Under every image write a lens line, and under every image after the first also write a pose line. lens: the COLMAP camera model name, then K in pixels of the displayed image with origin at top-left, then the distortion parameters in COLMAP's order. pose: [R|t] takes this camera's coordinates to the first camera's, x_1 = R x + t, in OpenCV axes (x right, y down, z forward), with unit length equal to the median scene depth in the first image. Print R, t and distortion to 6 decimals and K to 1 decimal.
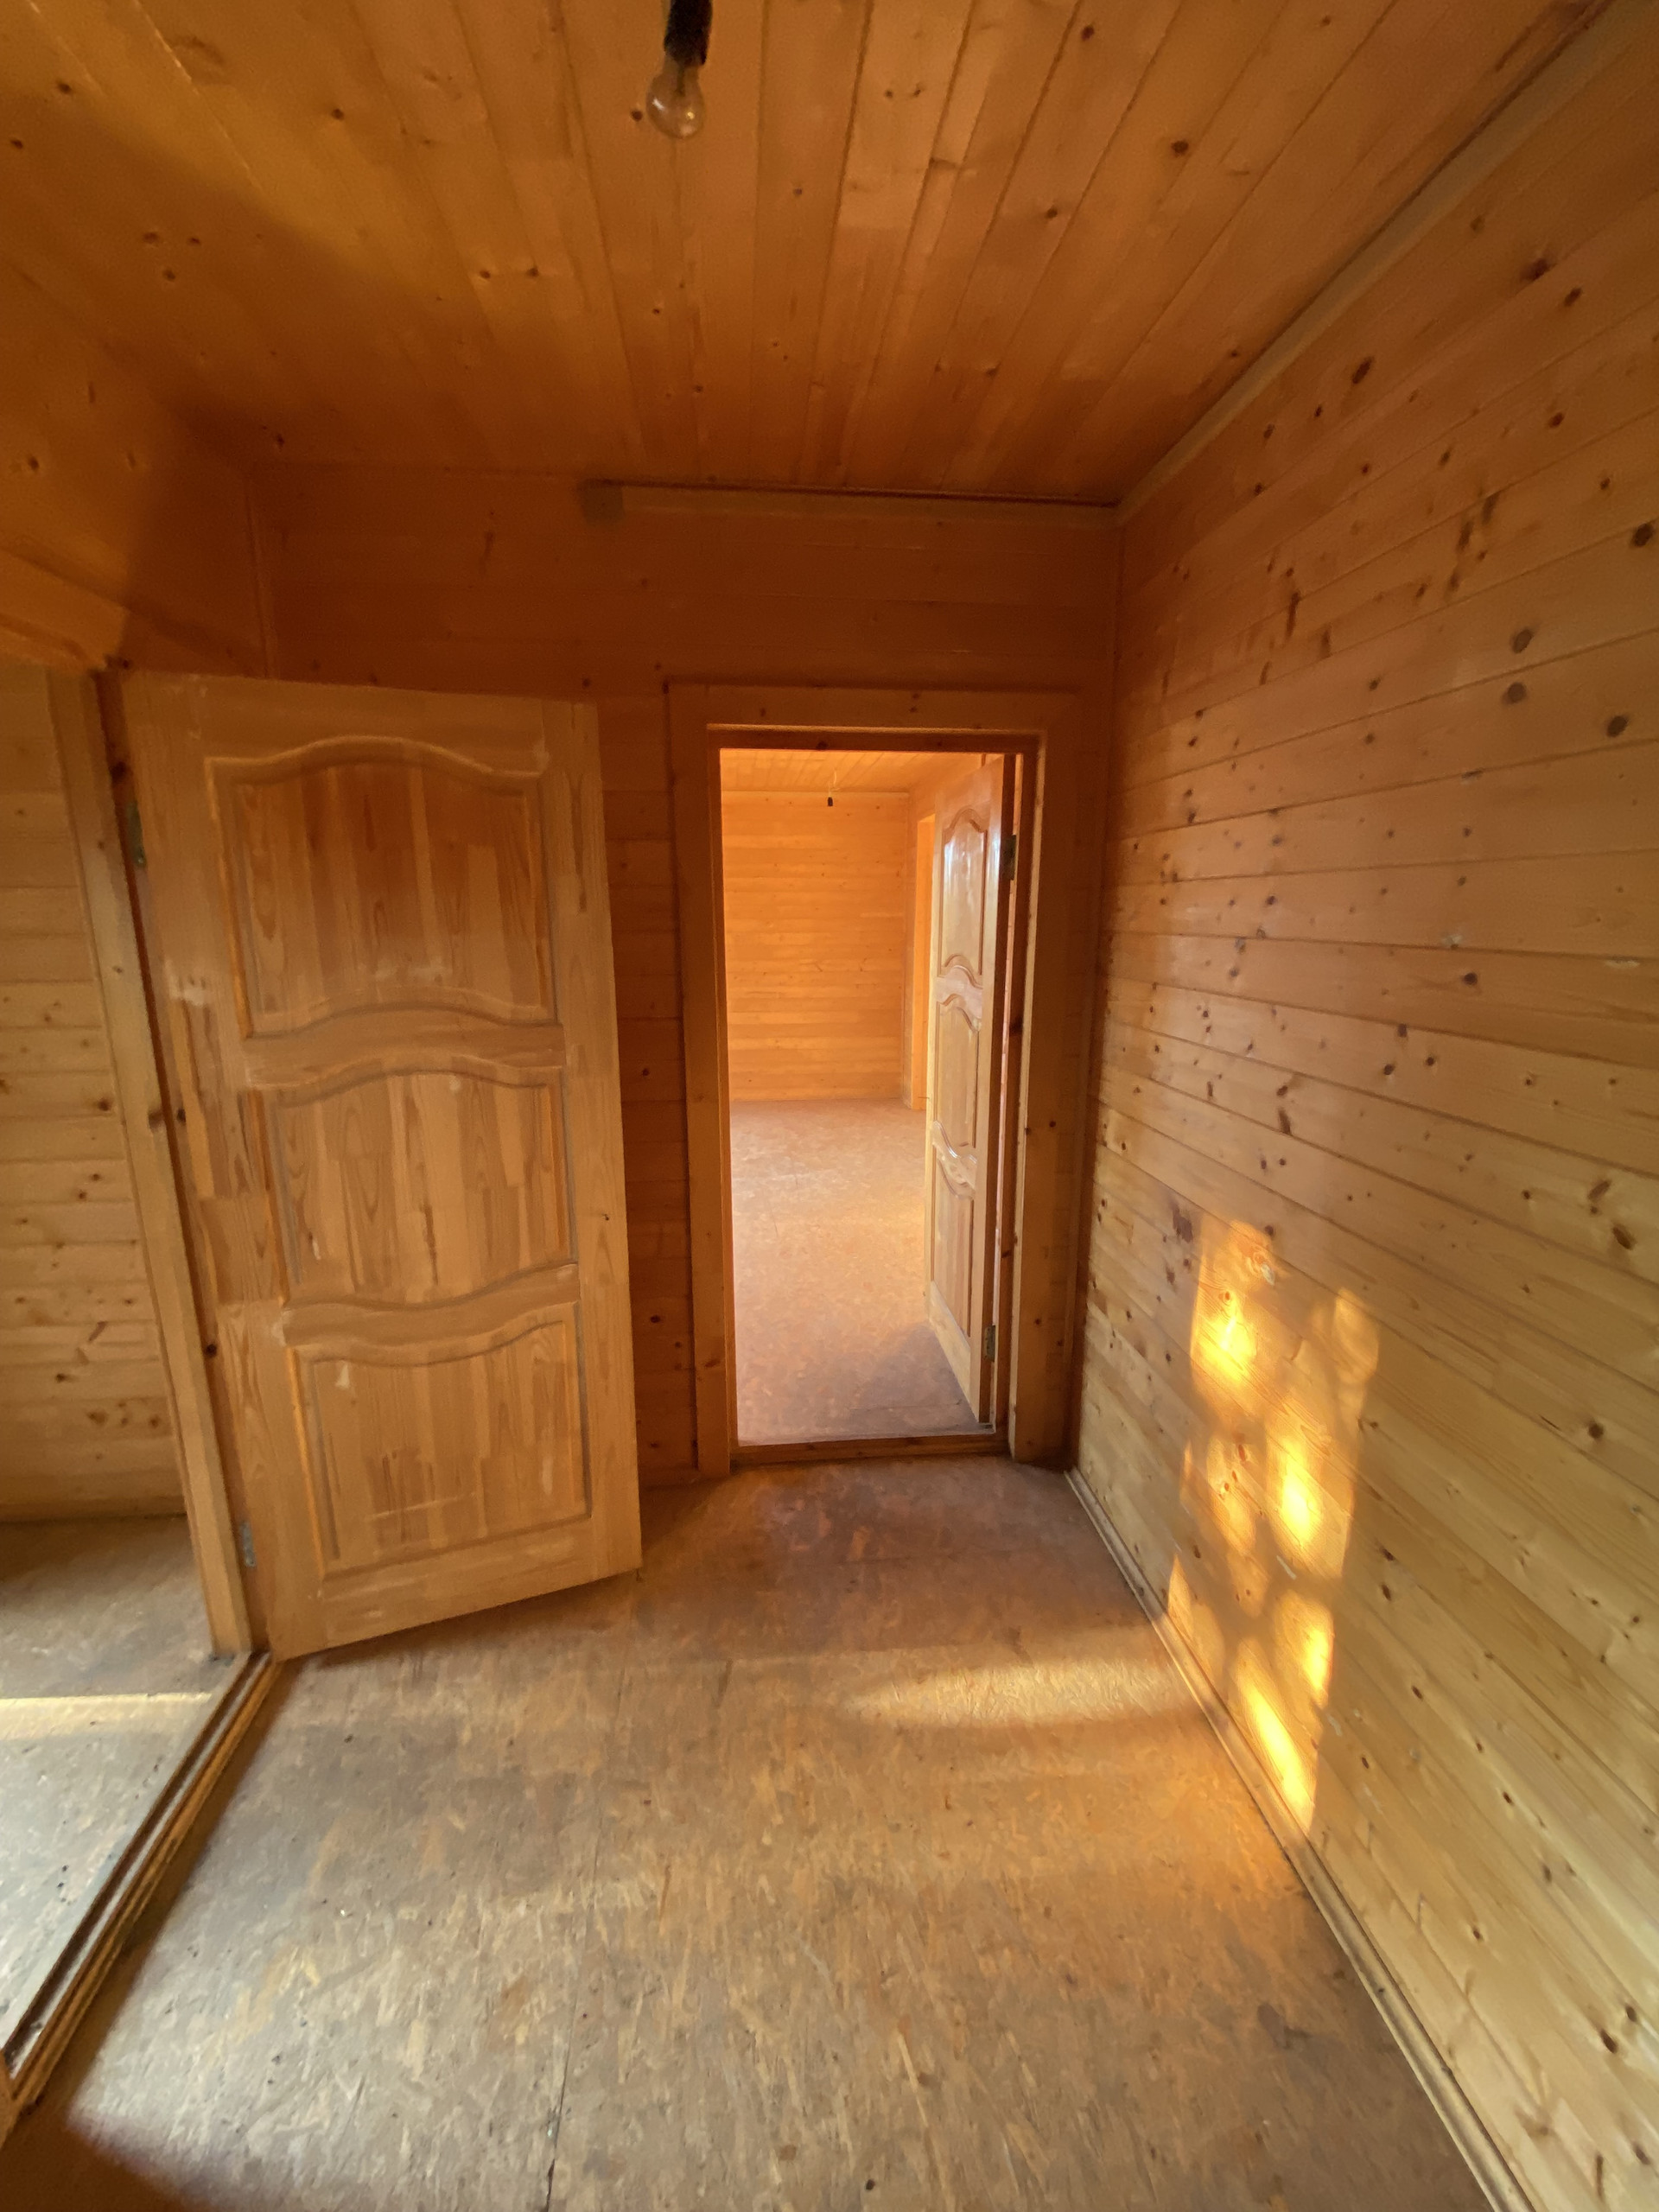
lens RADIAL K [[898.2, 0, 828.2], [0, 898.2, 1115.9], [0, 0, 1]] dist [0.001045, -0.002753]
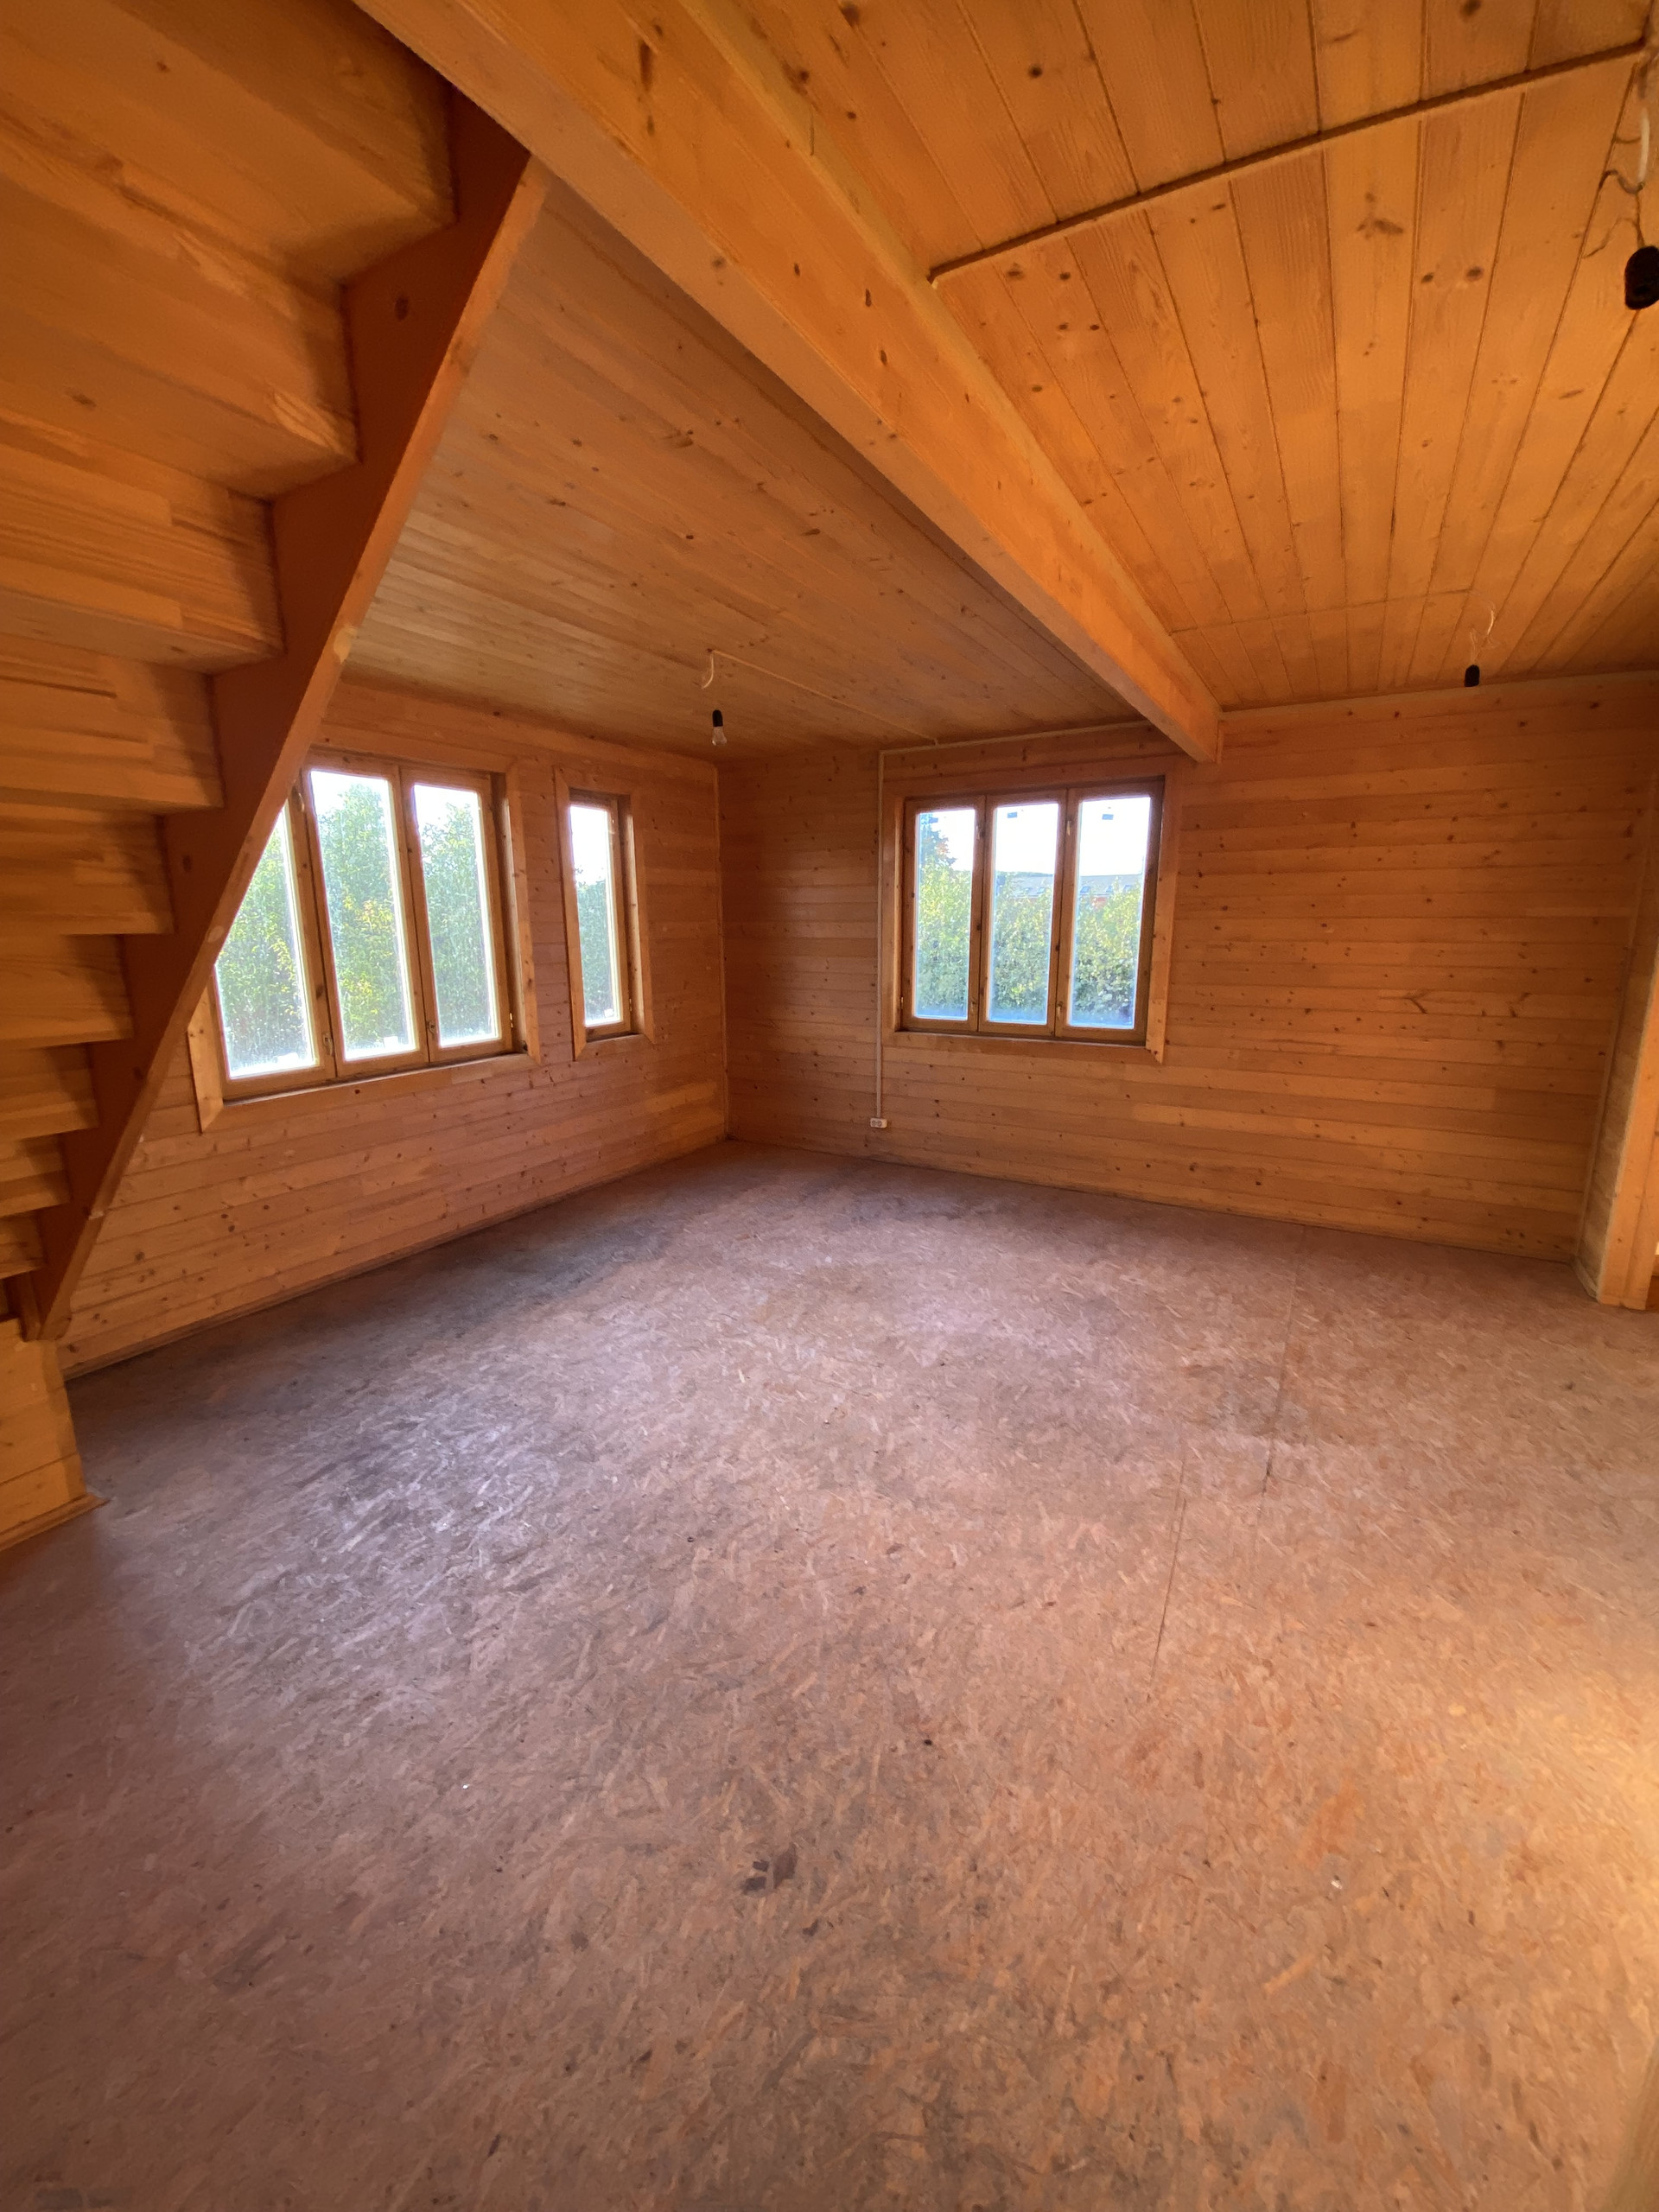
lens RADIAL K [[898.2, 0, 821.0], [0, 898.2, 1103.3], [0, 0, 1]] dist [0.001045, -0.002753]
pose [[0.807072, 0.110733, -0.579976, 0.020955], [-0.117836, 0.992704, 0.025558, -0.074683], [0.578575, 0.047715, 0.814232, 0.333376]]
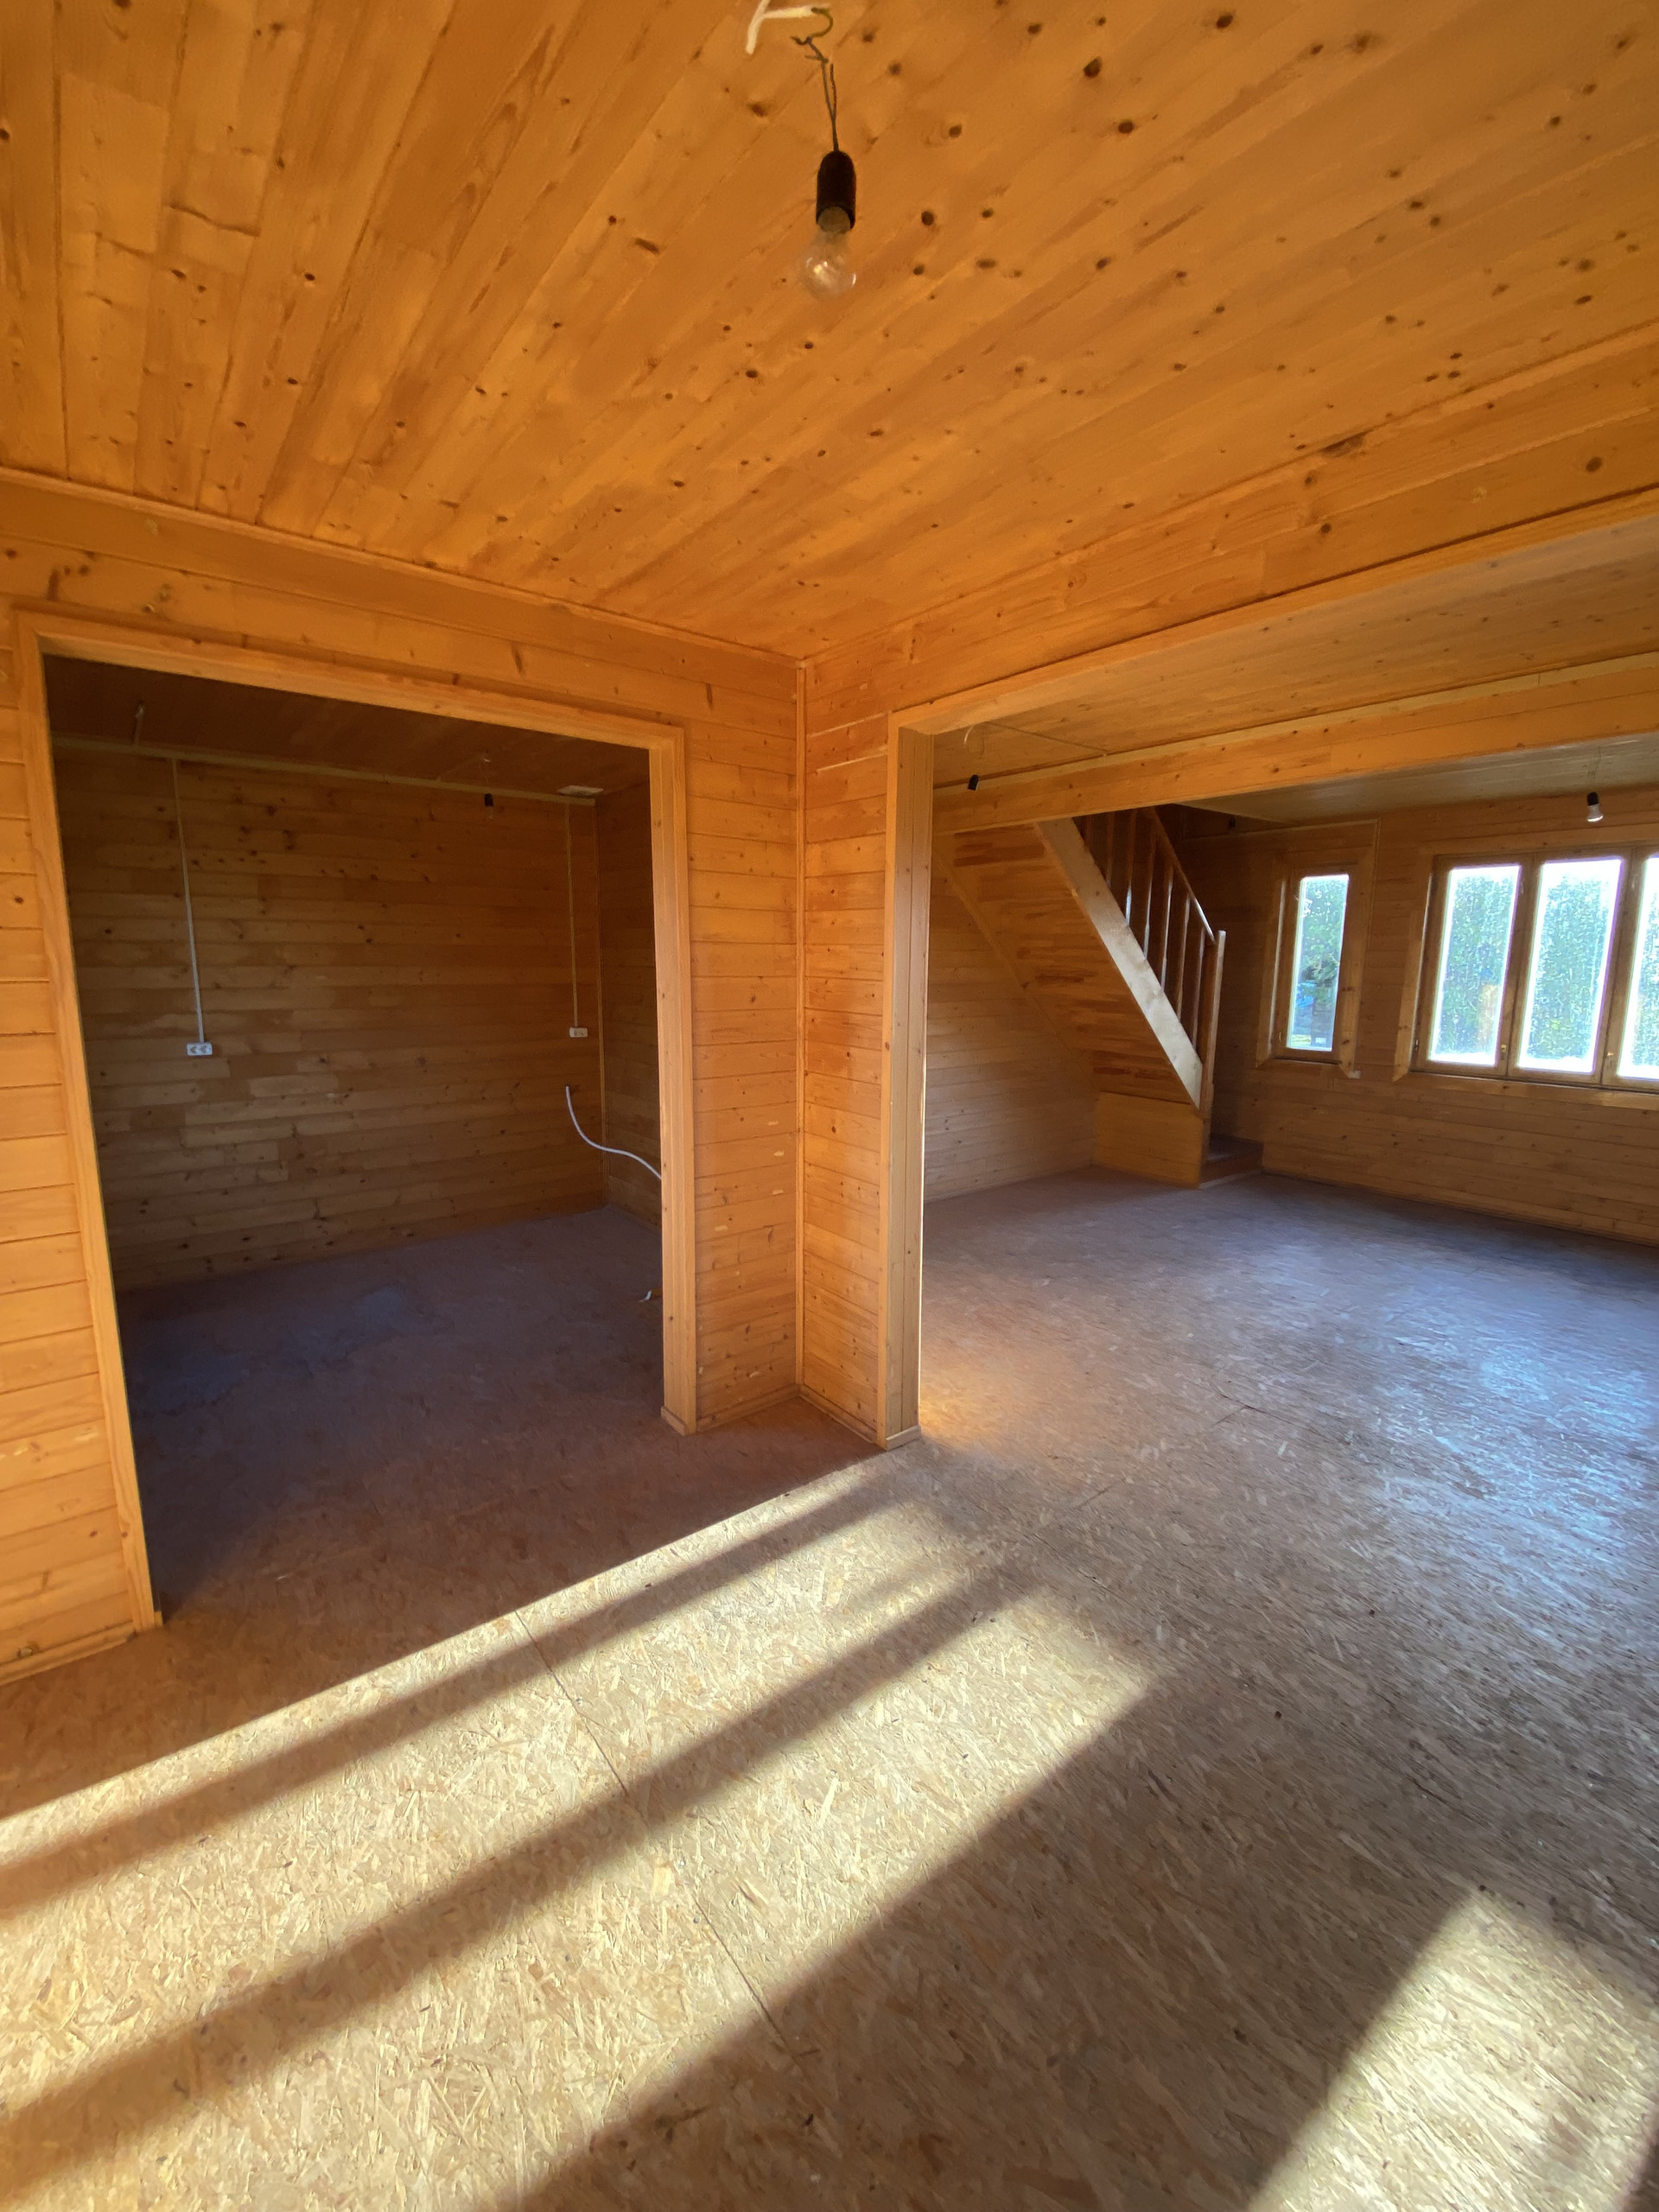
lens RADIAL K [[898.2, 0, 831.0], [0, 898.2, 1103.8], [0, 0, 1]] dist [0.001045, -0.002753]
pose [[-0.838106, 0.073684, -0.540509, 0.362230], [-0.136140, 0.931231, 0.338044, -0.198071], [0.528247, 0.356902, -0.770439, 0.885788]]
